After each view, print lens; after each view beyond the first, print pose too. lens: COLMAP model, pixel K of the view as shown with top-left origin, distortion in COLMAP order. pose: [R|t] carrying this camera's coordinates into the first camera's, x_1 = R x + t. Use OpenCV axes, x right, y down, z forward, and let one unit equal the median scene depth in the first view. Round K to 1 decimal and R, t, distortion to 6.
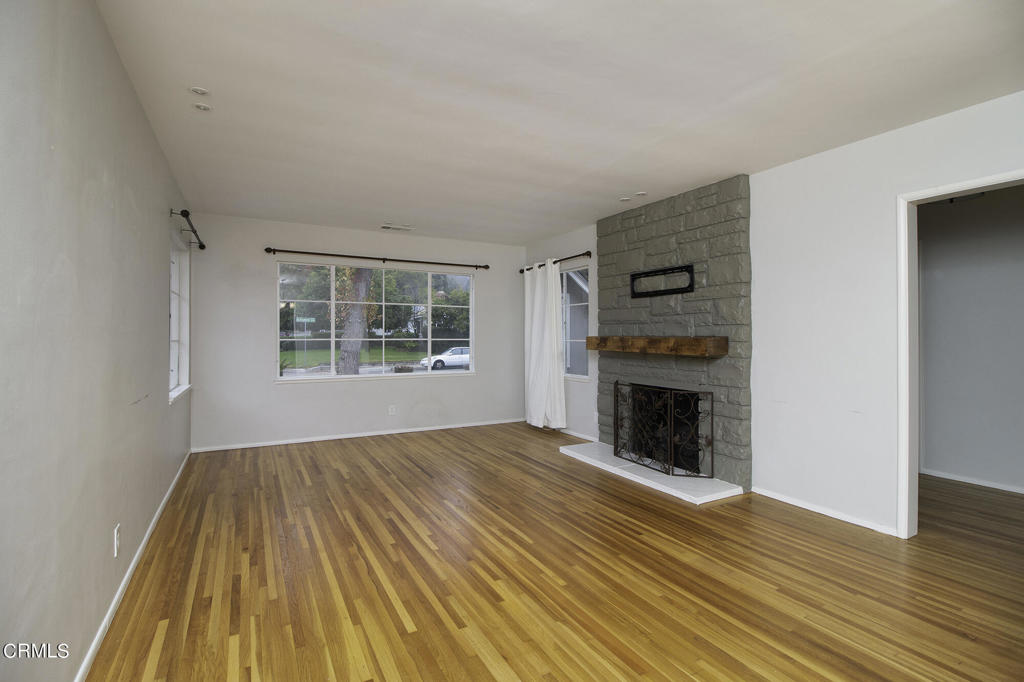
lens RADIAL K [[484.1, 0, 498.0], [0, 484.1, 327.4], [0, 0, 1]] dist [0.001817, 0.000098]
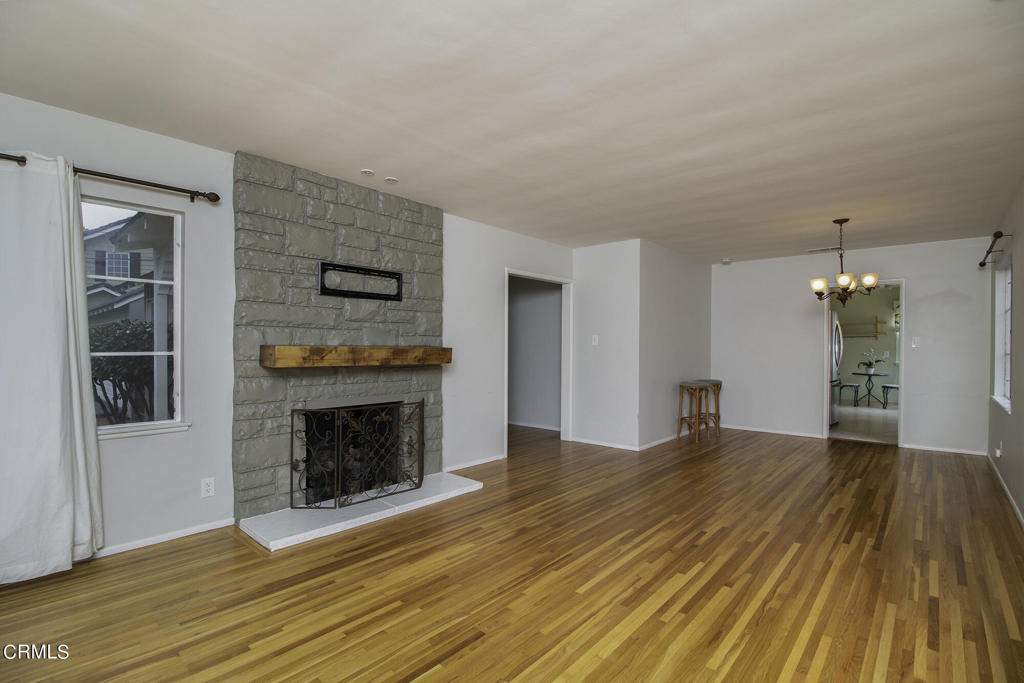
lens RADIAL K [[479.5, 0, 513.8], [0, 479.5, 347.8], [0, 0, 1]] dist [0.000228, -0.009289]
pose [[-0.364011, -0.008501, 0.931356, -0.746807], [-0.023138, 0.999732, 0.000082, 0.021250], [-0.931107, -0.021520, -0.364110, 1.434160]]
